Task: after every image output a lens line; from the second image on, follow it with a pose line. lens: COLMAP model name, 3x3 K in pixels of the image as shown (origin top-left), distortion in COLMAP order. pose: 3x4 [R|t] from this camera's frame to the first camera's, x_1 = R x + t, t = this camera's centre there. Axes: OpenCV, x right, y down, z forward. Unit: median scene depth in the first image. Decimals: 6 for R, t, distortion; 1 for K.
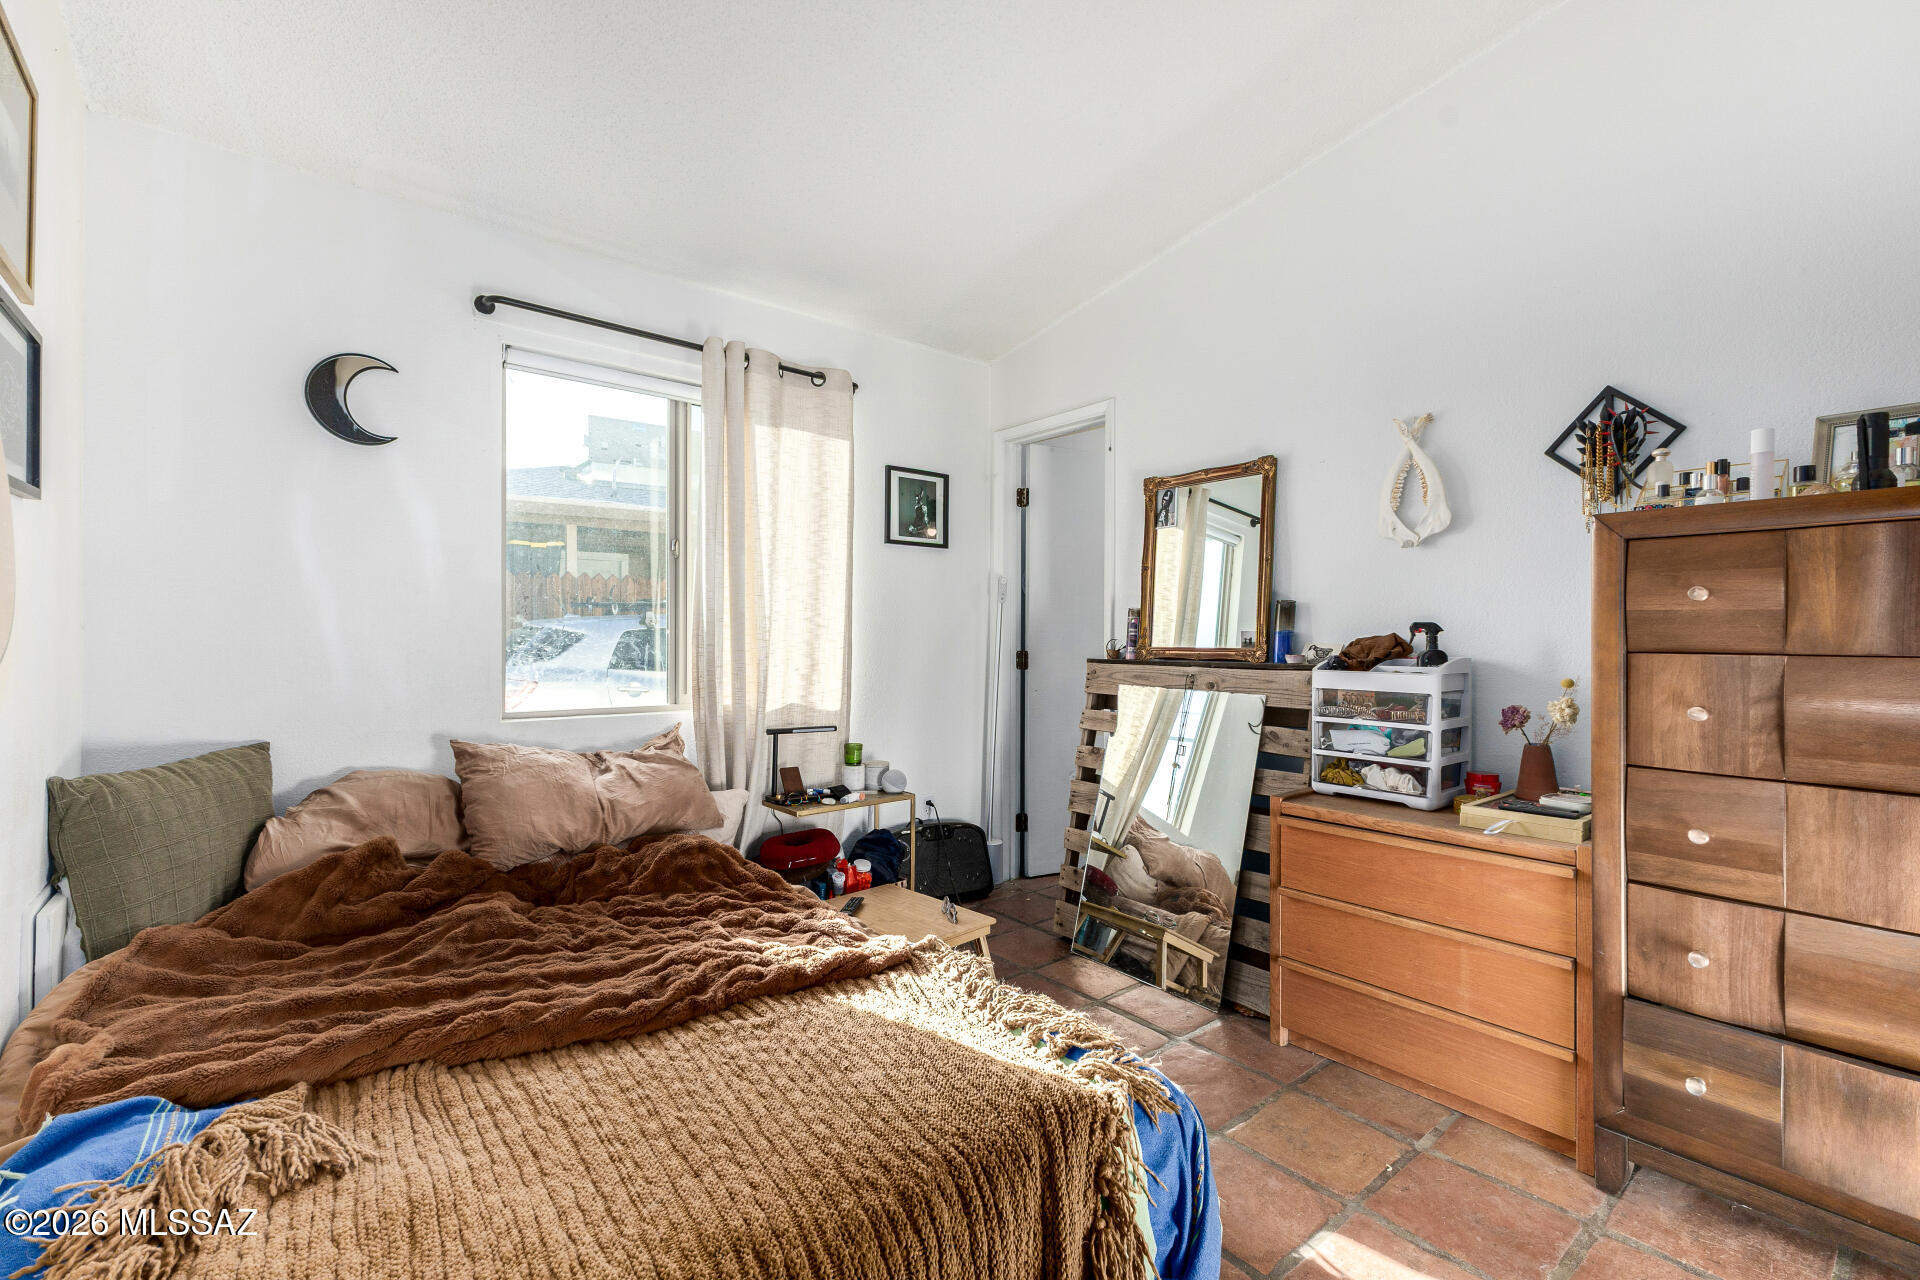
lens RADIAL K [[838.0, 0, 958.5], [0, 838.0, 637.3], [0, 0, 1]] dist [0.002535, -0.000728]
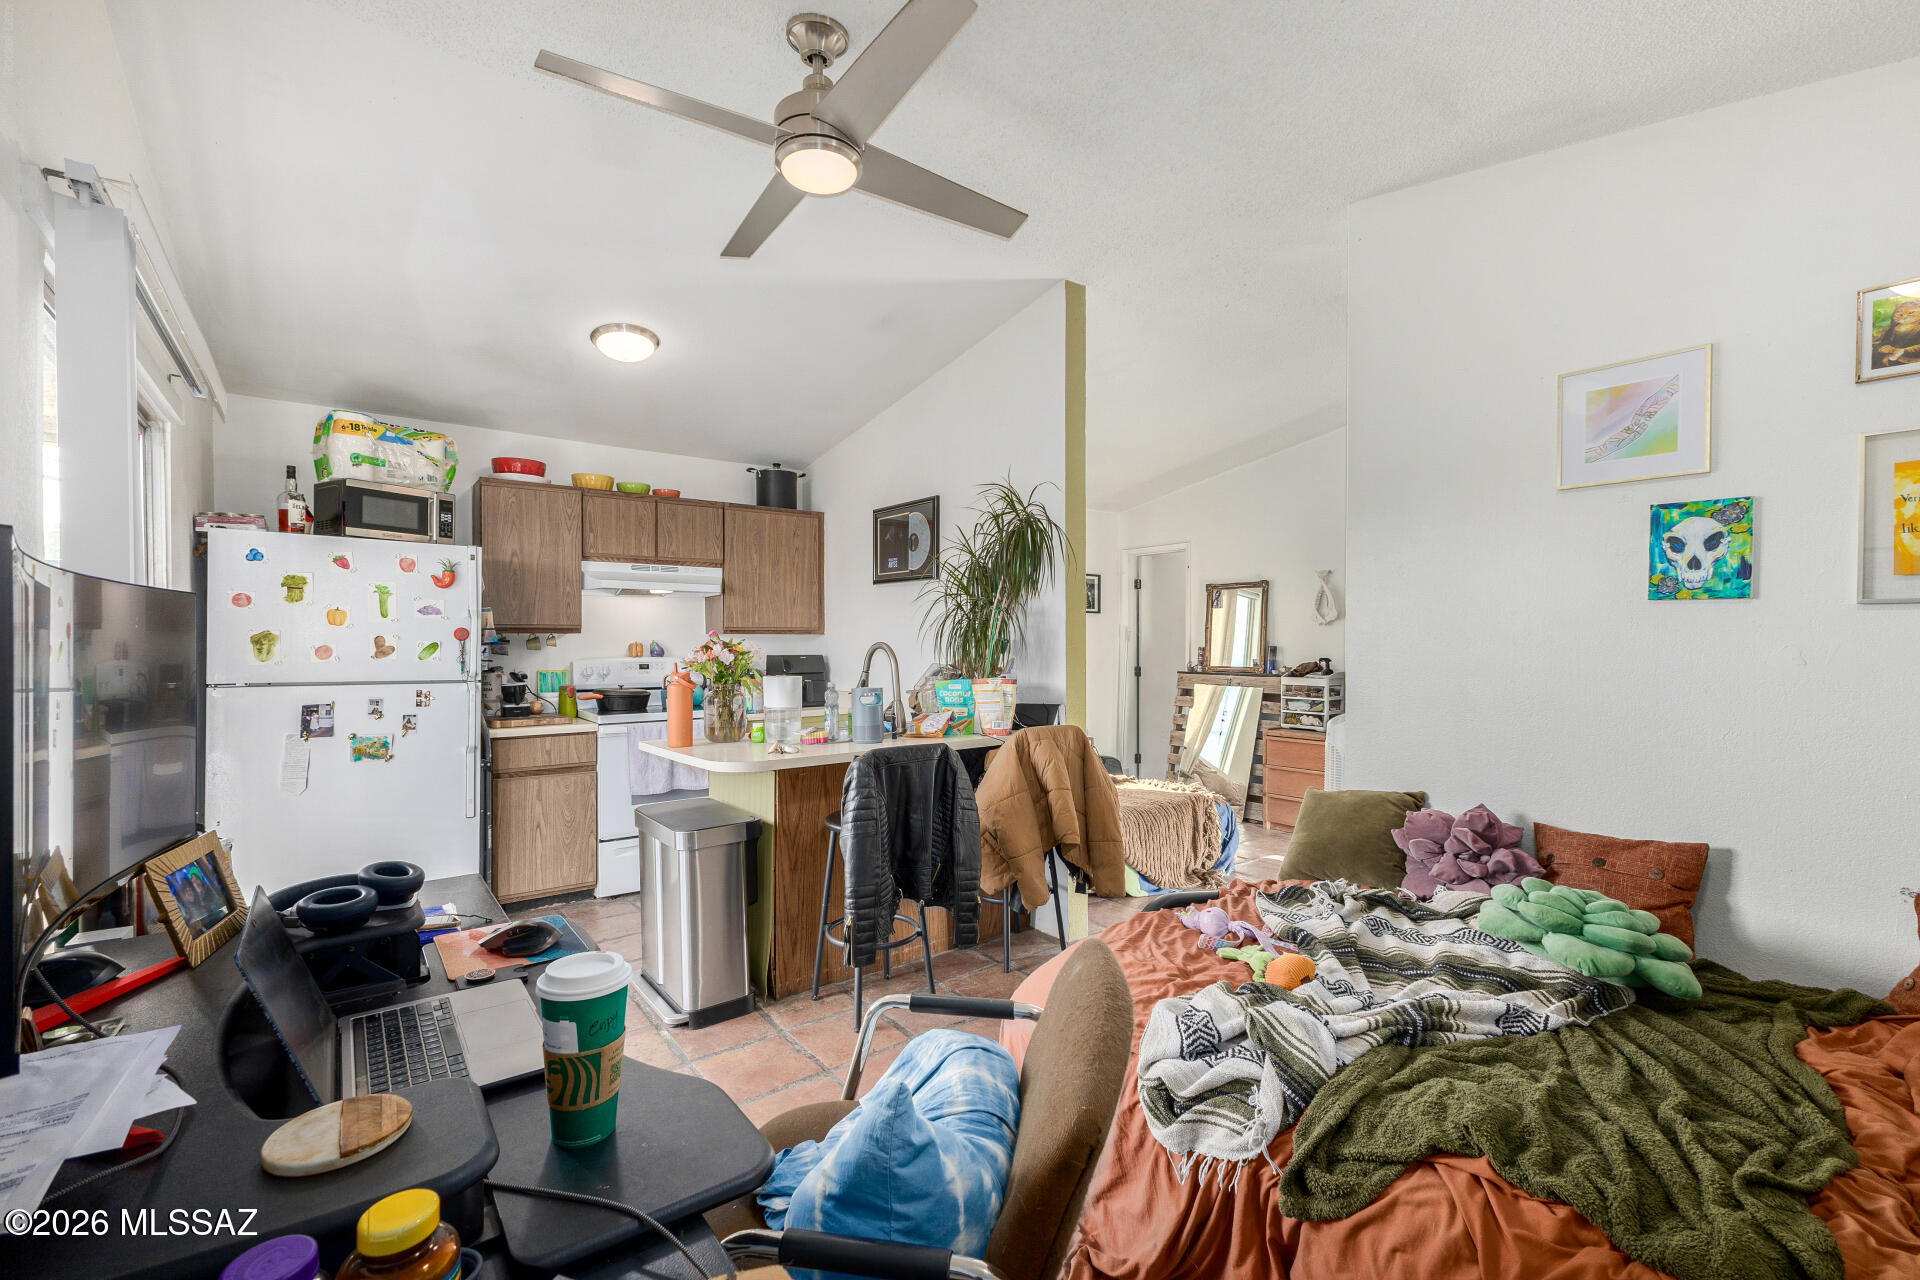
lens RADIAL K [[838.0, 0, 959.3], [0, 838.0, 653.6], [0, 0, 1]] dist [0.002535, -0.000728]
pose [[0.999237, -0.004626, -0.038777, -0.340429], [0.005116, 0.999908, 0.012545, -0.052850], [0.038715, -0.012734, 0.999169, -1.207251]]
